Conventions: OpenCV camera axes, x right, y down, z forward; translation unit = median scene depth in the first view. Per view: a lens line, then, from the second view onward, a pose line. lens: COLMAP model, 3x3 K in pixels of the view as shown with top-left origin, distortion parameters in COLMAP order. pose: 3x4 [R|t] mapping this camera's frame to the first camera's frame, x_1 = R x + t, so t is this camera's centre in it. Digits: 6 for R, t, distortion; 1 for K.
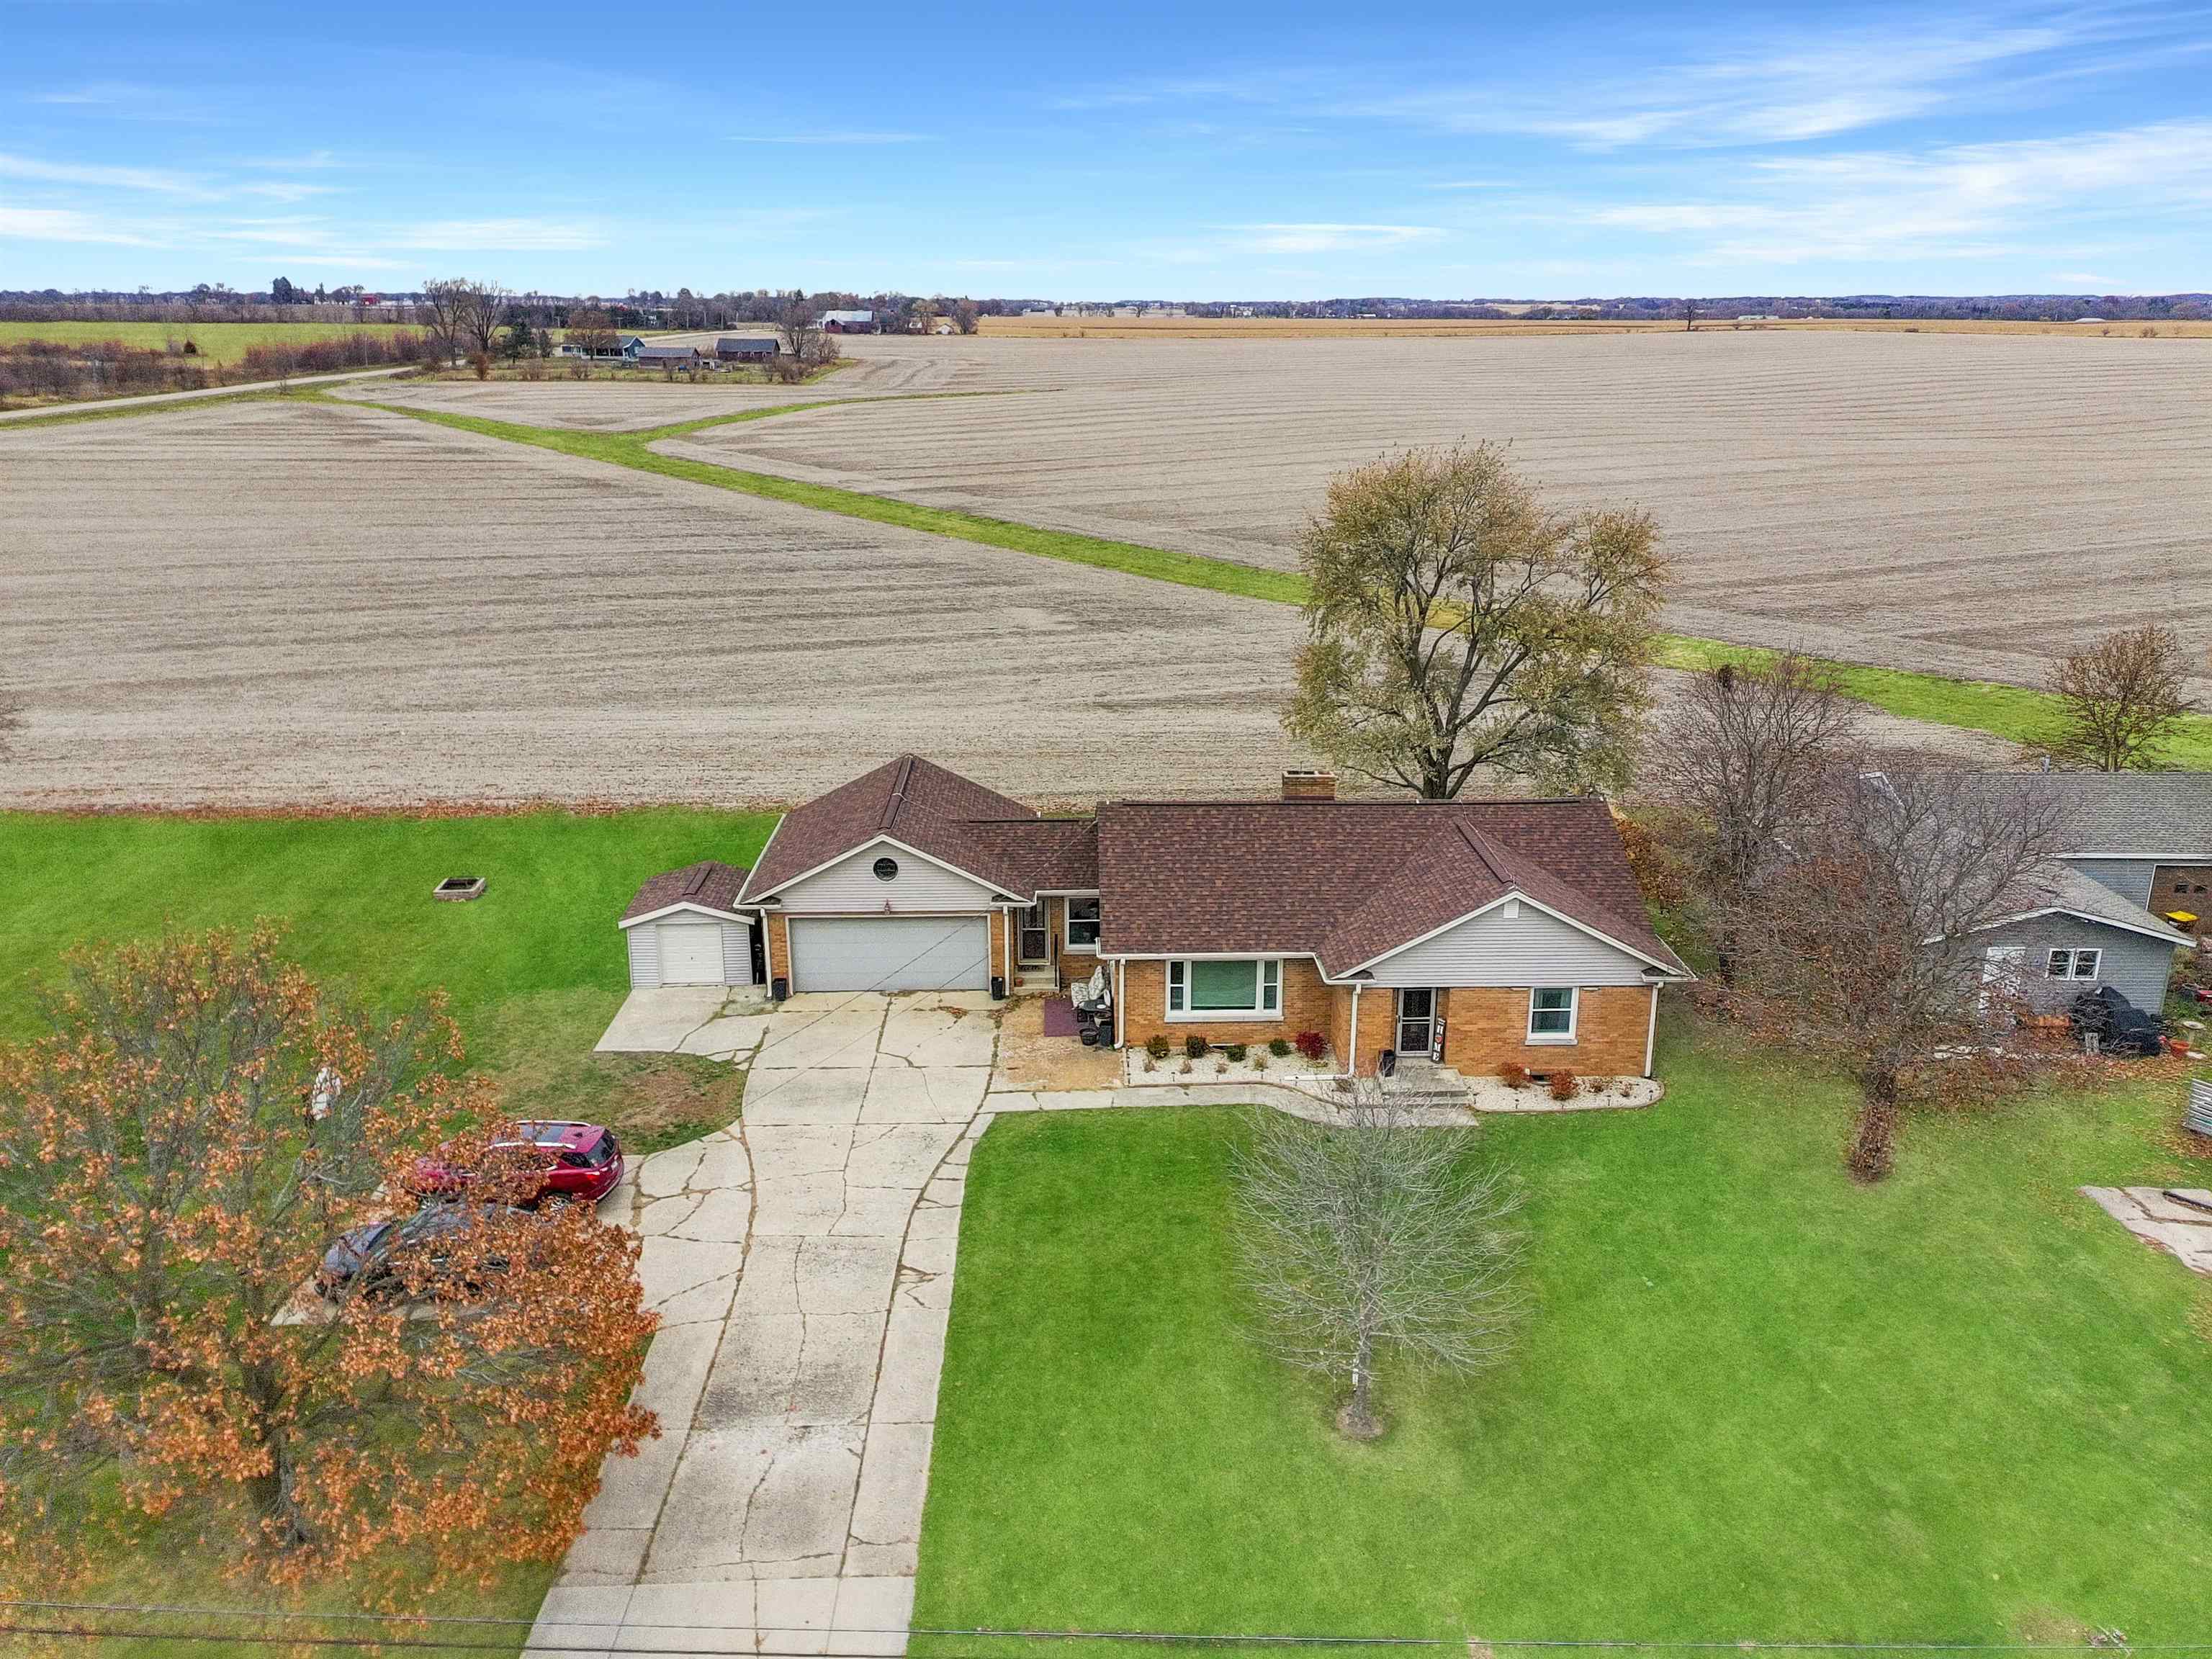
lens RADIAL K [[1607.2, 0, 1148.8], [0, 1607.2, 825.2], [0, 0, 1]] dist [0.040449, -0.000388]
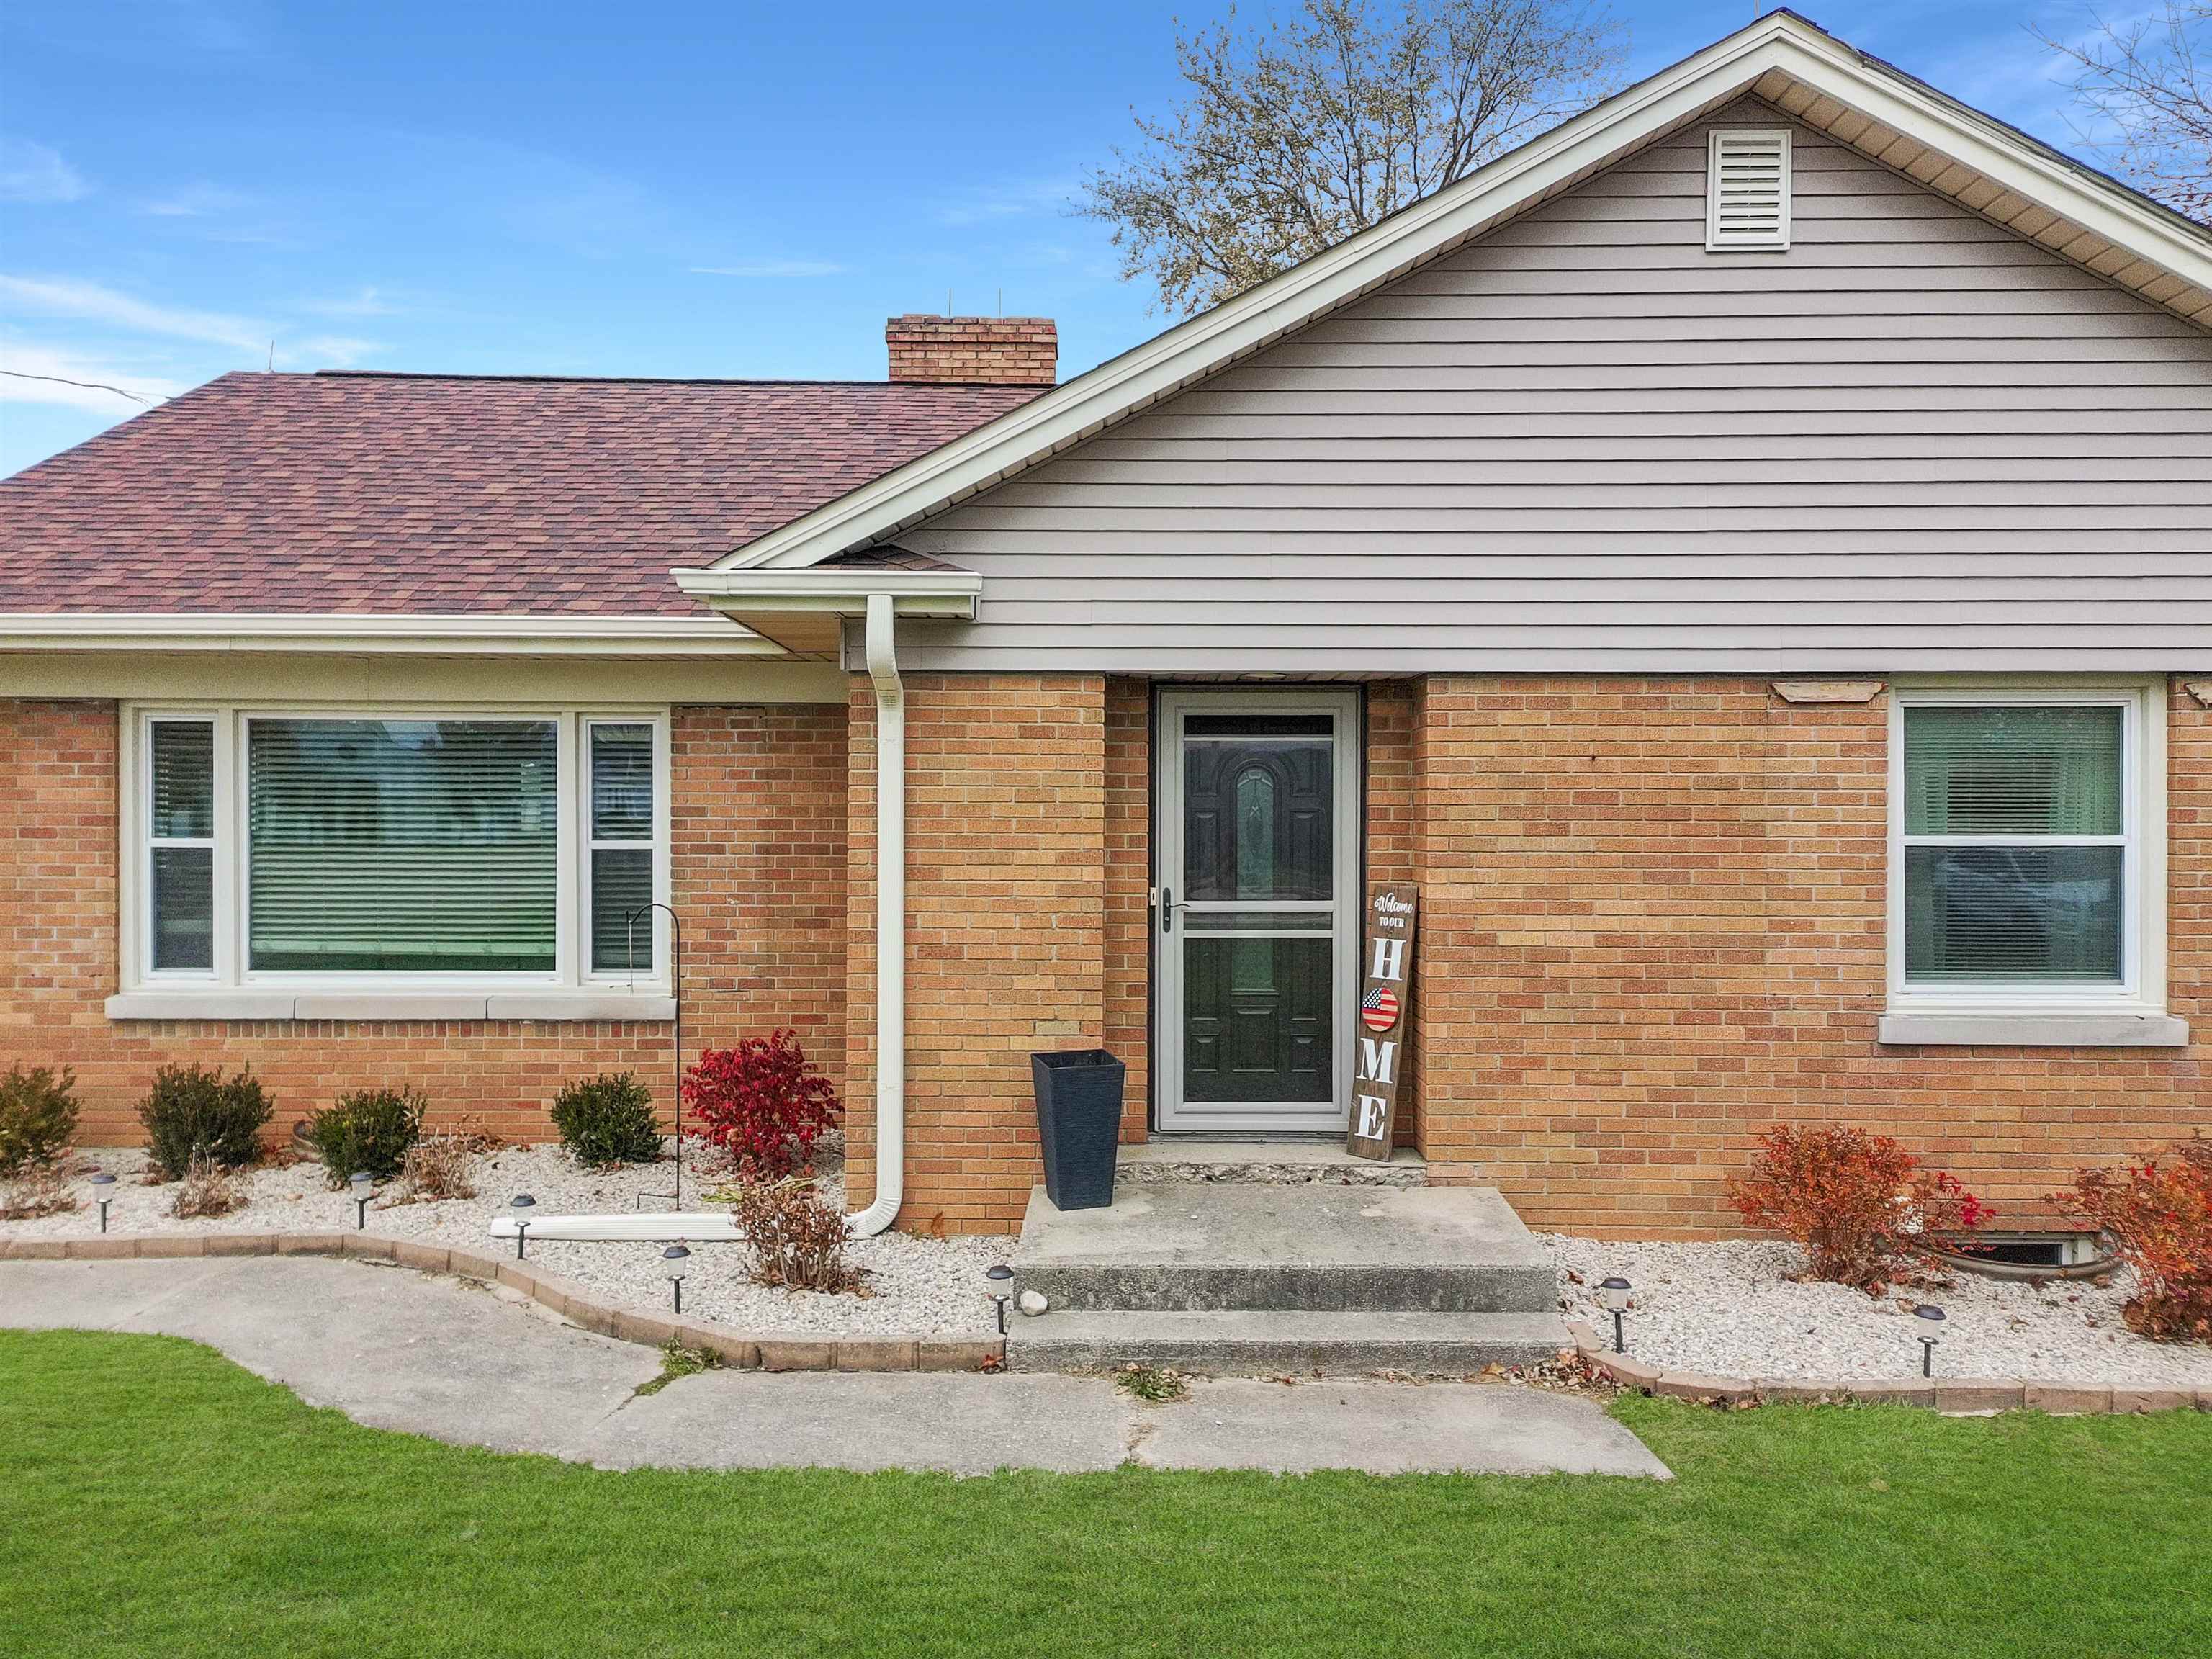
lens RADIAL K [[1607.2, 0, 1148.8], [0, 1607.2, 825.2], [0, 0, 1]] dist [0.040449, -0.000388]
pose [[0.999399, 0.003329, -0.034505, 0.160290], [-0.013691, 0.952361, -0.304666, 0.168204], [0.031847, 0.304955, 0.951834, 0.823087]]
